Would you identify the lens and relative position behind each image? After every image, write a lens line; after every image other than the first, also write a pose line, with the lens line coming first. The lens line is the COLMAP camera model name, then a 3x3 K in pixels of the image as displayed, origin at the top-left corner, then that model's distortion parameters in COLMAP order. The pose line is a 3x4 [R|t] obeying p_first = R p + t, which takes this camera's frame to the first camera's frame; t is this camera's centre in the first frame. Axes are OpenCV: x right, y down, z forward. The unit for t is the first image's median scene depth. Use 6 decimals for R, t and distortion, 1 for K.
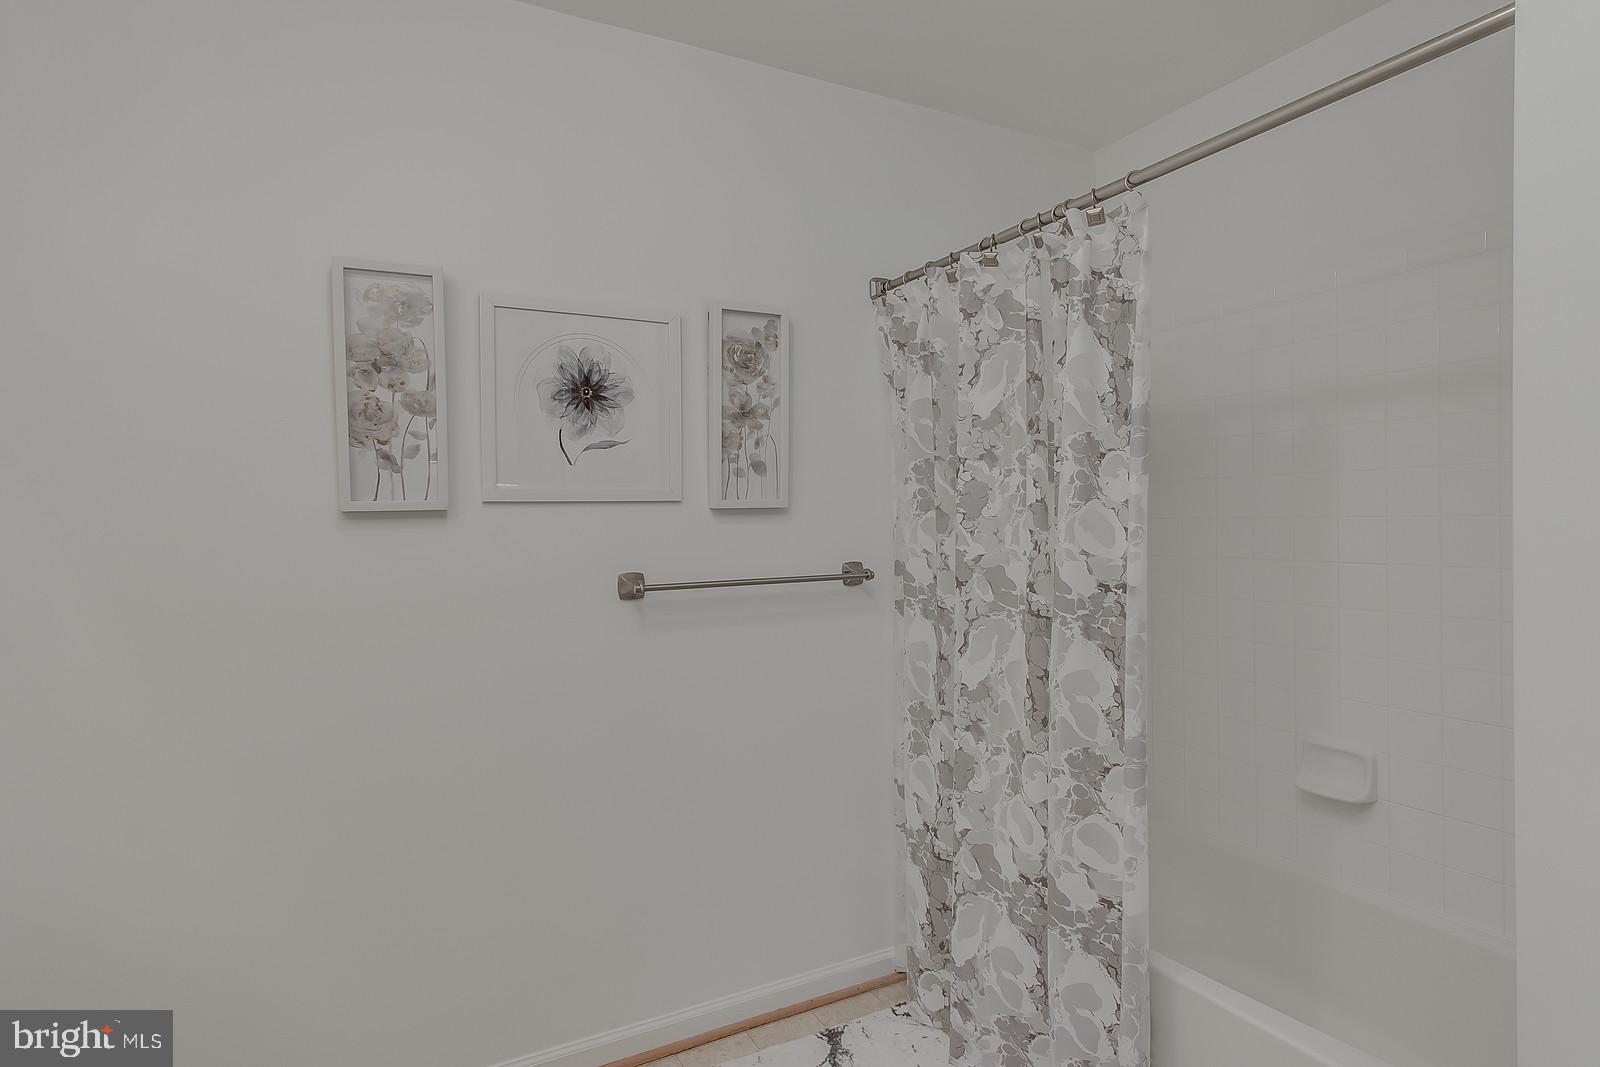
lens RADIAL K [[853.7, 0, 797.9], [0, 853.7, 523.3], [0, 0, 1]] dist [0.004924, 0.000884]
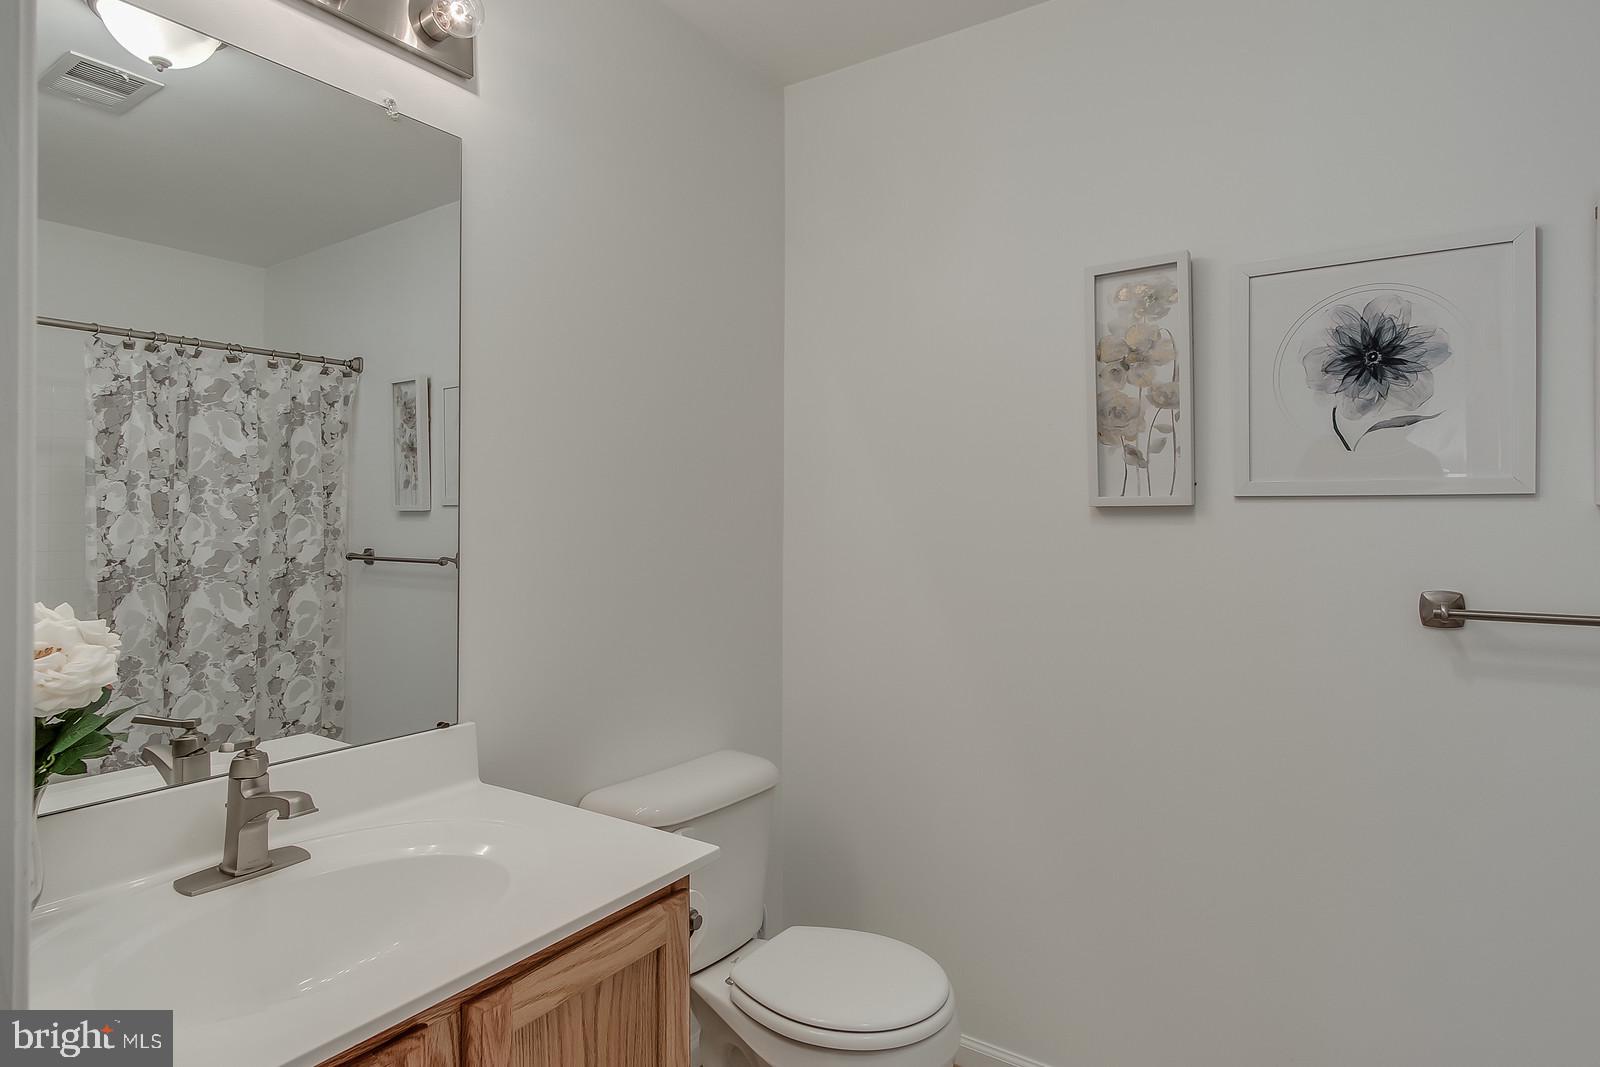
lens RADIAL K [[853.7, 0, 797.9], [0, 853.7, 523.3], [0, 0, 1]] dist [0.004924, 0.000884]
pose [[0.451401, 0.026198, -0.891937, 0.242207], [-0.021900, 0.999593, 0.018276, -0.003425], [0.892053, 0.011284, 0.451791, 0.186519]]
